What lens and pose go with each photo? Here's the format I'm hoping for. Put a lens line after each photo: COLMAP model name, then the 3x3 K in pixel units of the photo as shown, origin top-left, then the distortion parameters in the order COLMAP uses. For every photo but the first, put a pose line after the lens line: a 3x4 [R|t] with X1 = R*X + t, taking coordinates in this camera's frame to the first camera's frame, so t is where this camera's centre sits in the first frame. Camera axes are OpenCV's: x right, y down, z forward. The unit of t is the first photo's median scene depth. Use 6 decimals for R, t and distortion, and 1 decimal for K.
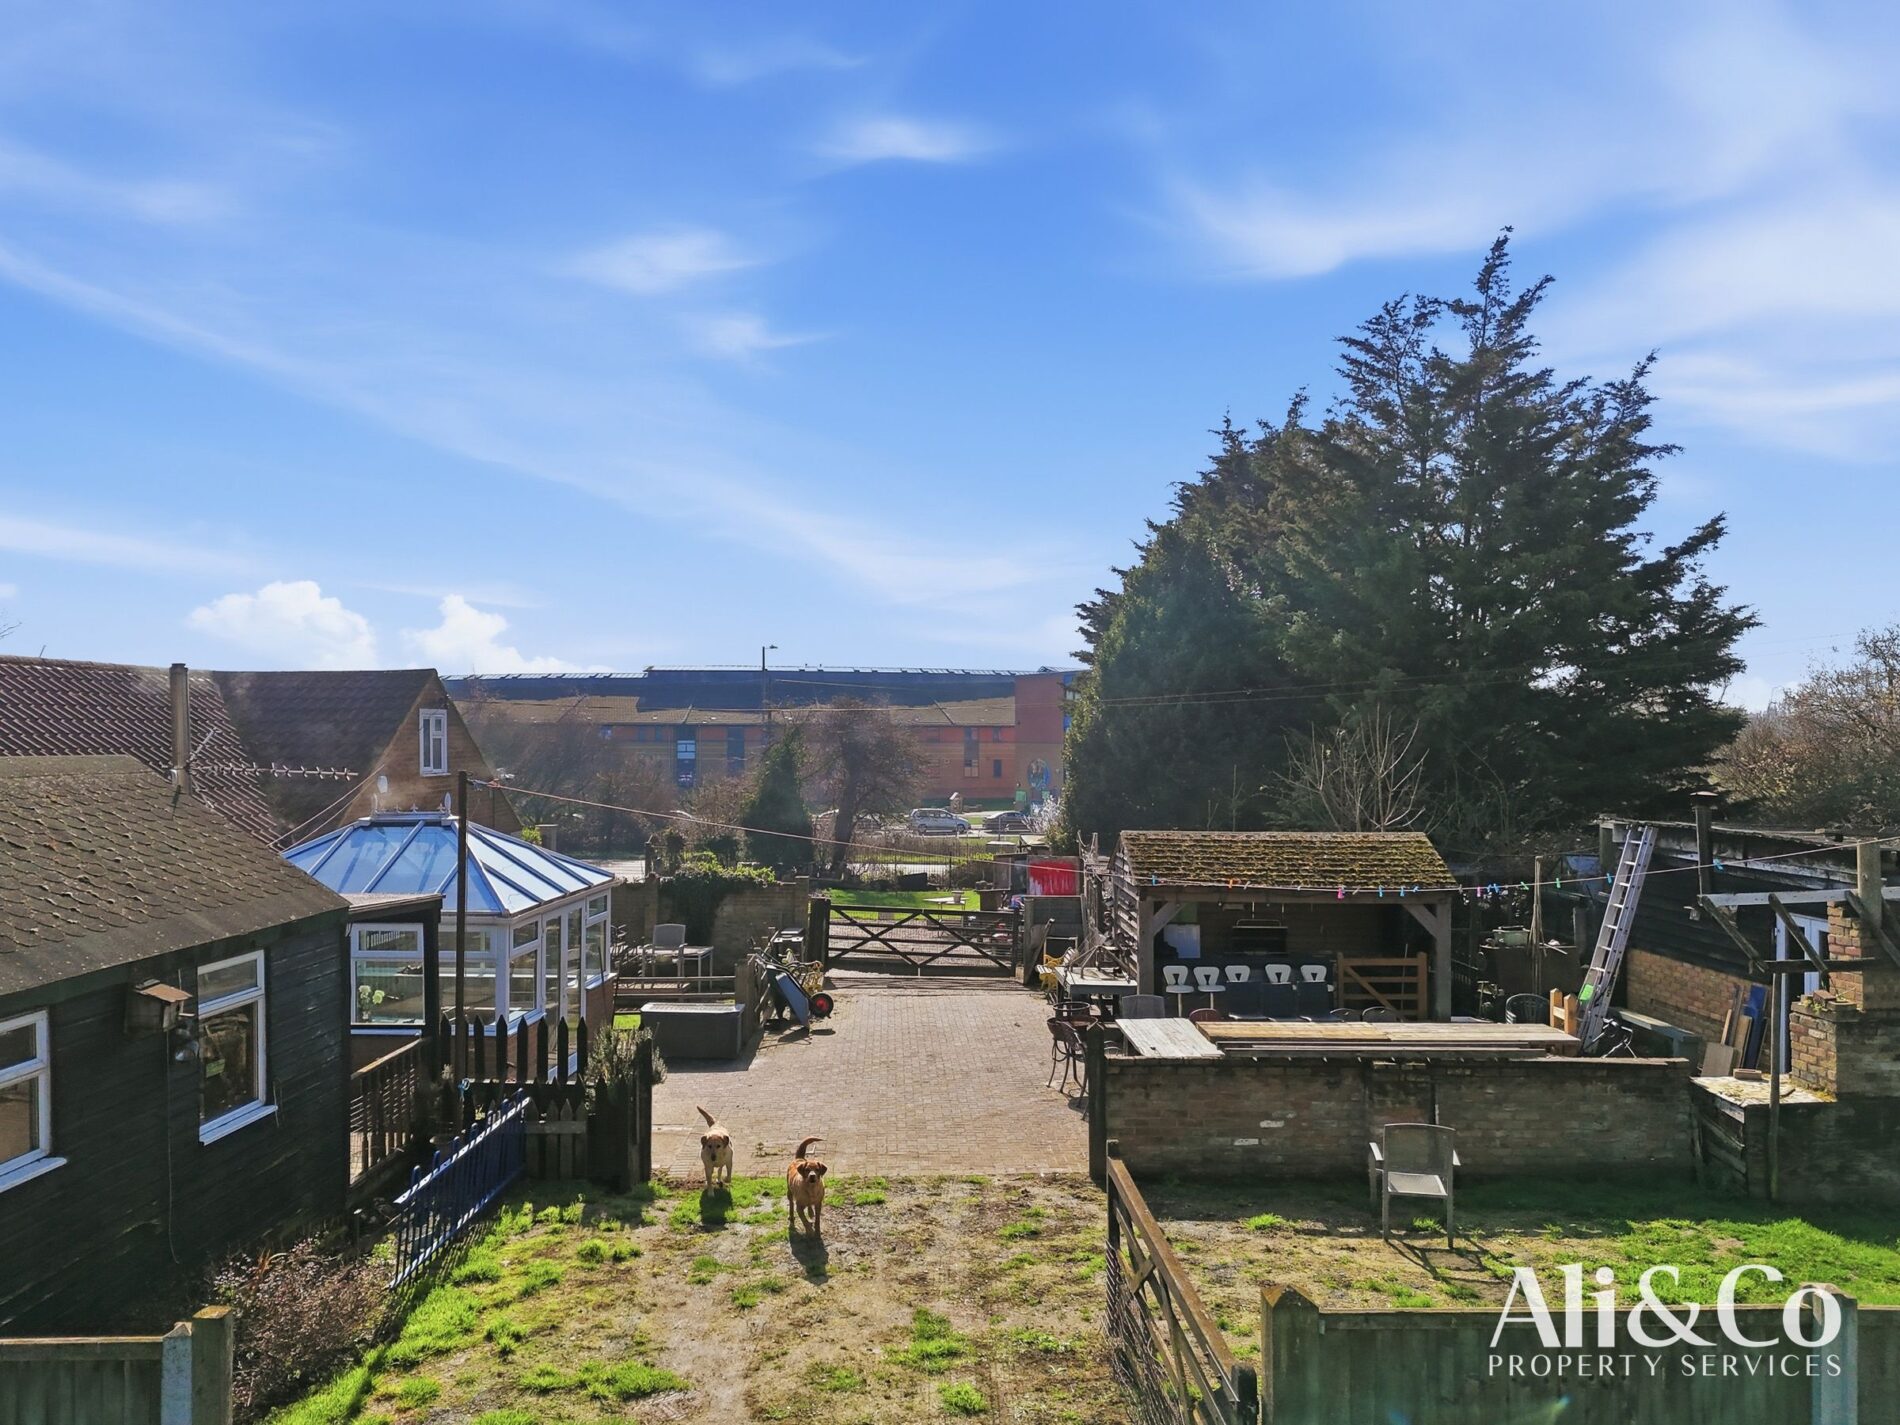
lens RADIAL K [[1280.0, 0, 934.6], [0, 1280.0, 716.3], [0, 0, 1]] dist [-0.004411, 0.003618]
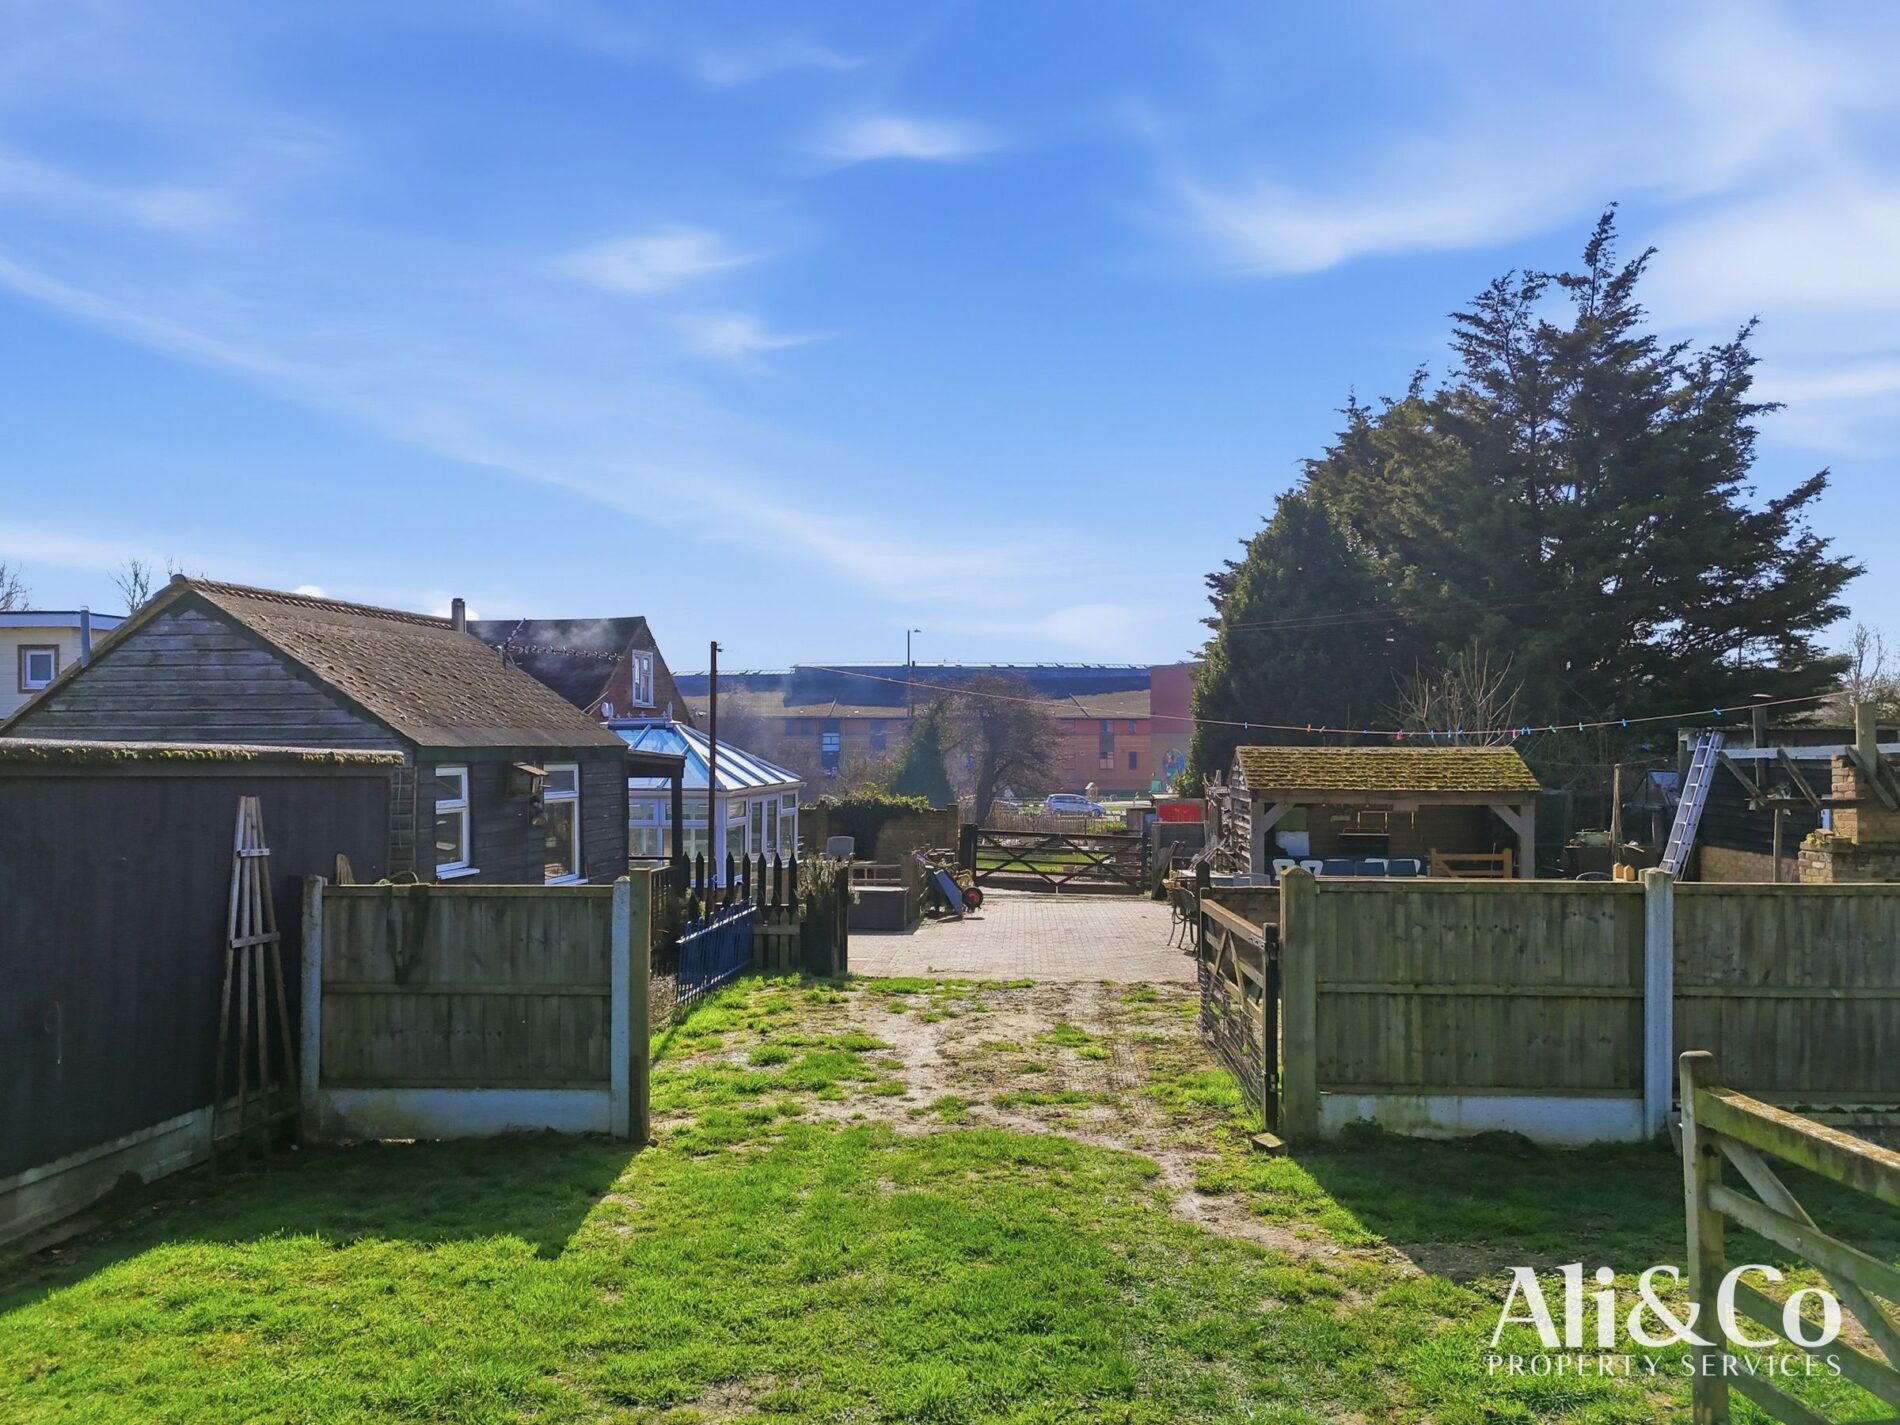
lens RADIAL K [[1280.0, 0, 934.6], [0, 1280.0, 716.3], [0, 0, 1]] dist [-0.004411, 0.003618]
pose [[0.994354, -0.000537, -0.106110, -0.000226], [0.000009, 0.999988, -0.004981, 0.049886], [0.106111, 0.004952, 0.994342, -0.115737]]
